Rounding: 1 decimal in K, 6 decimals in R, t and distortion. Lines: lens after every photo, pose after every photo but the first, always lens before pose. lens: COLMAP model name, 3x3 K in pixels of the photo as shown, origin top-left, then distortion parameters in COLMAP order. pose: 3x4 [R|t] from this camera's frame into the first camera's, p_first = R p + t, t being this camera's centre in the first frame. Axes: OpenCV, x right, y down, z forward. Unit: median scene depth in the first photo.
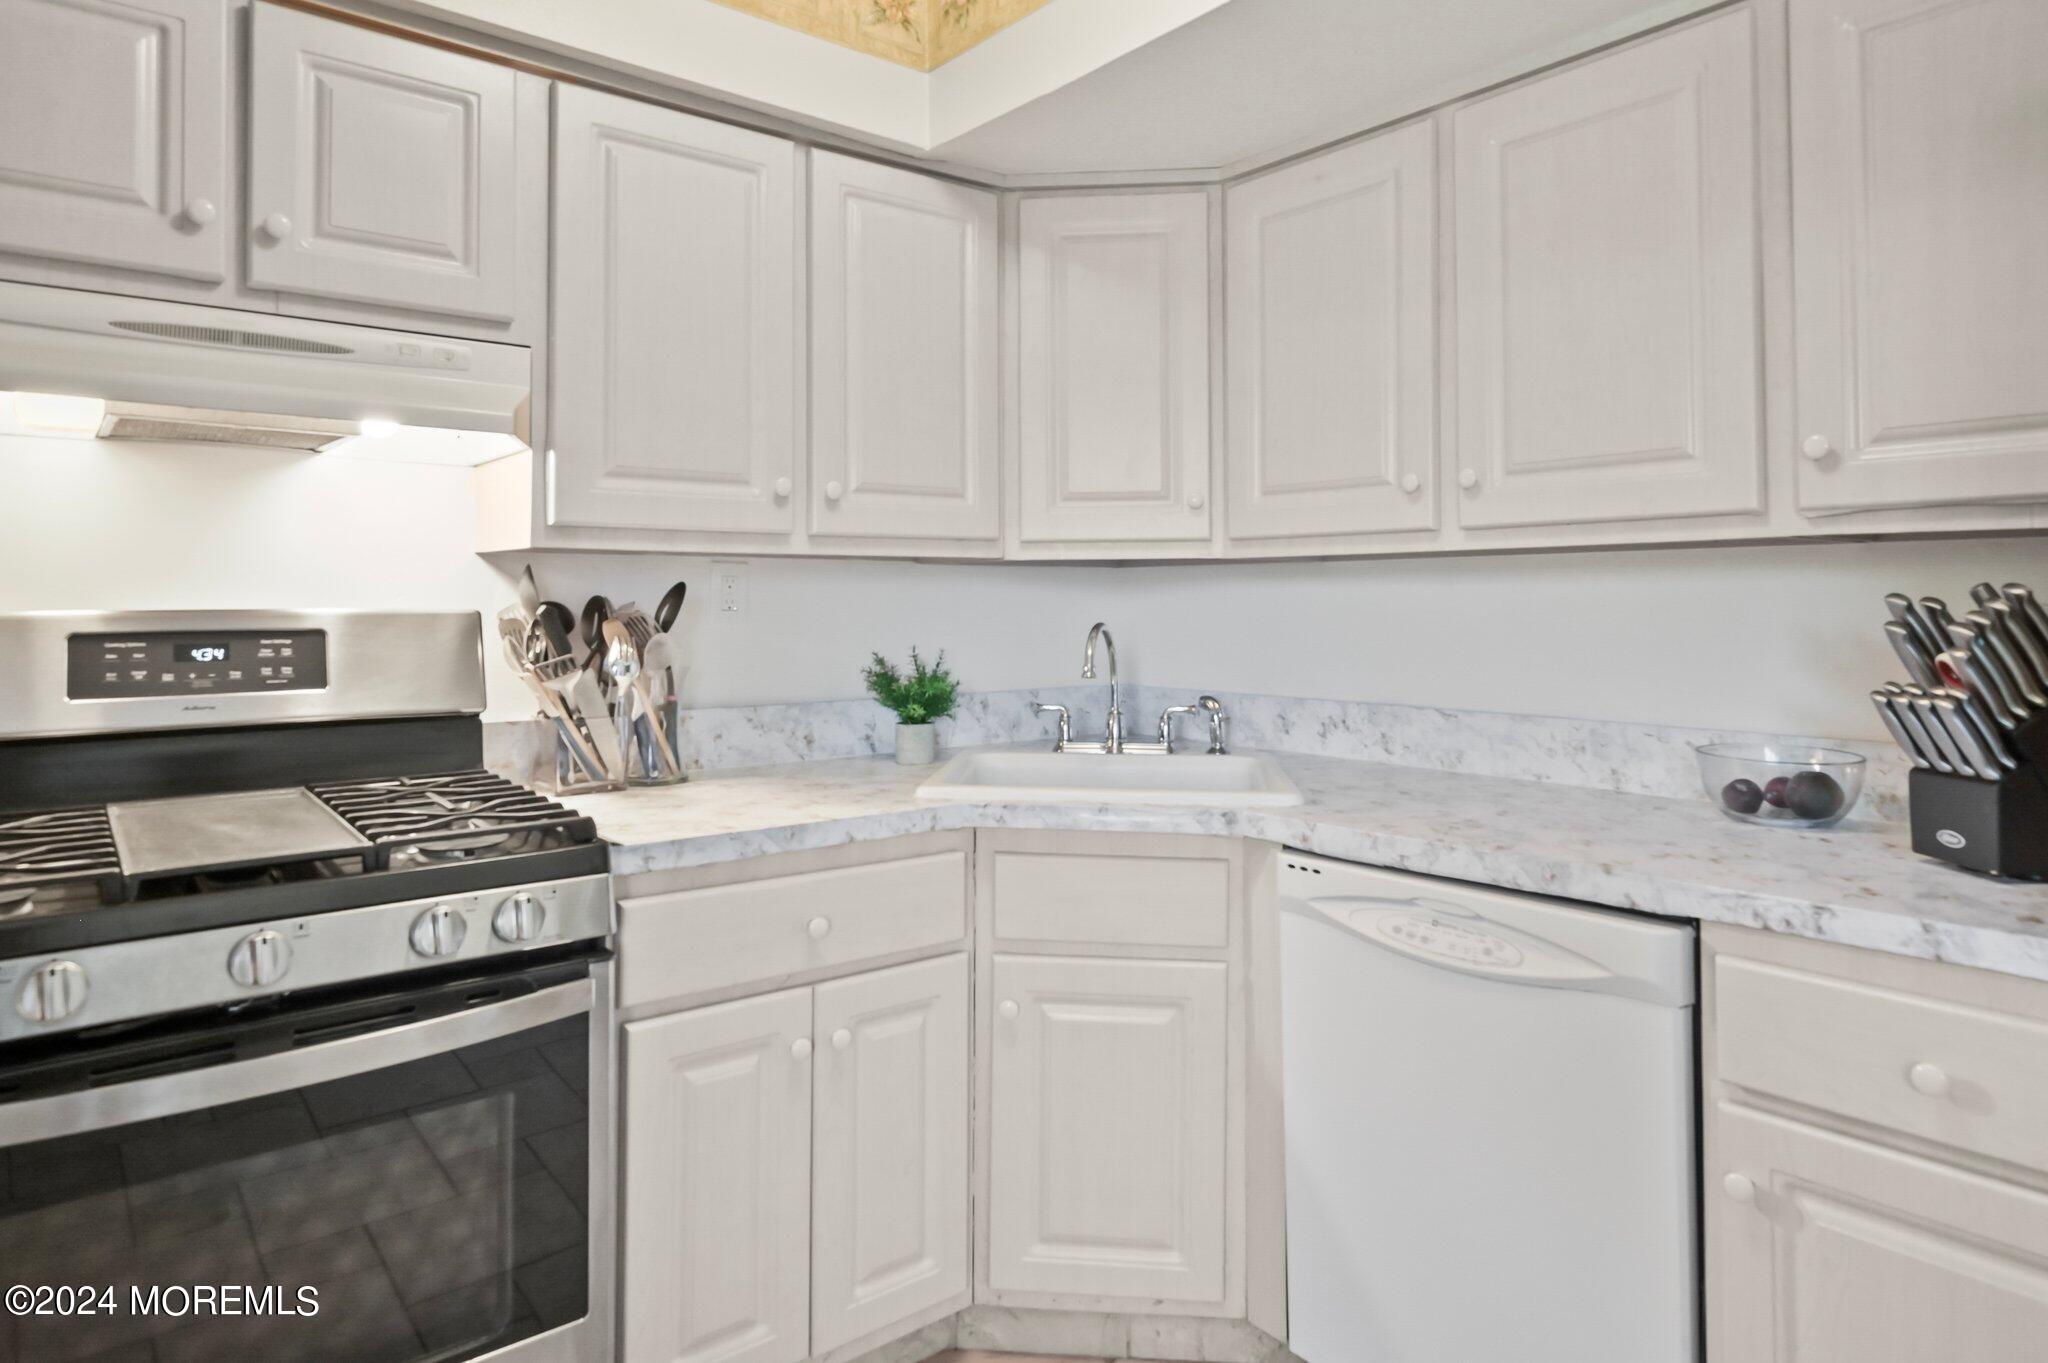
lens RADIAL K [[1231.2, 0, 1023.7], [0, 1231.2, 572.1], [0, 0, 1]] dist [0.001782, -0.000343]
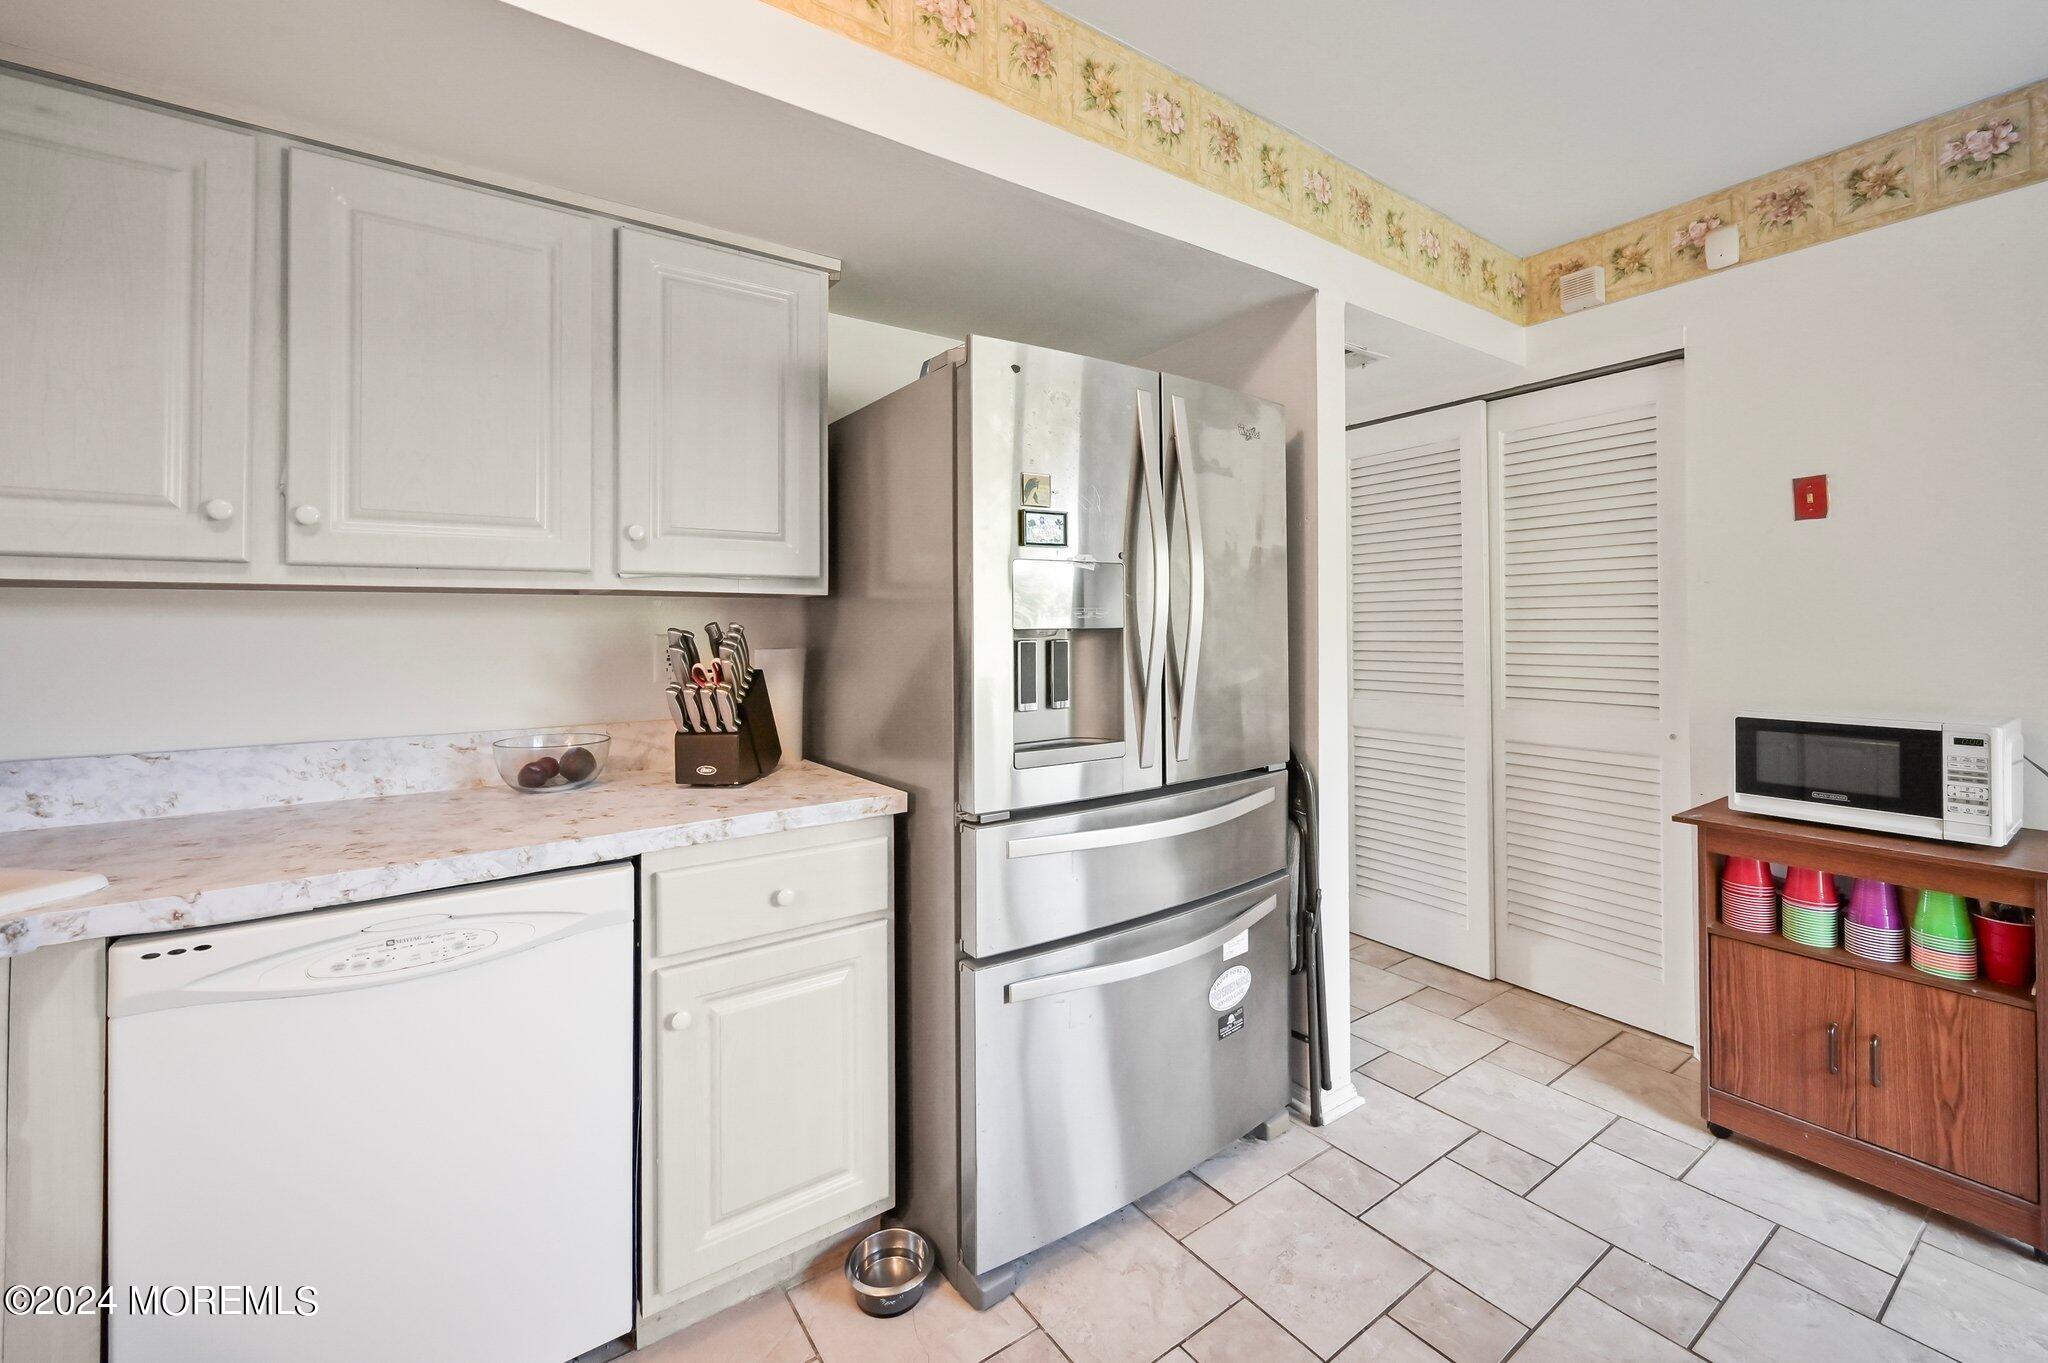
lens RADIAL K [[833.4, 0, 1027.4], [0, 833.4, 621.7], [0, 0, 1]] dist [0.000023, 0.000188]
pose [[0.070736, 0.010142, 0.997443, -0.282081], [-0.016702, 0.999820, -0.008982, 0.008360], [-0.997355, -0.016024, 0.070893, 0.348959]]
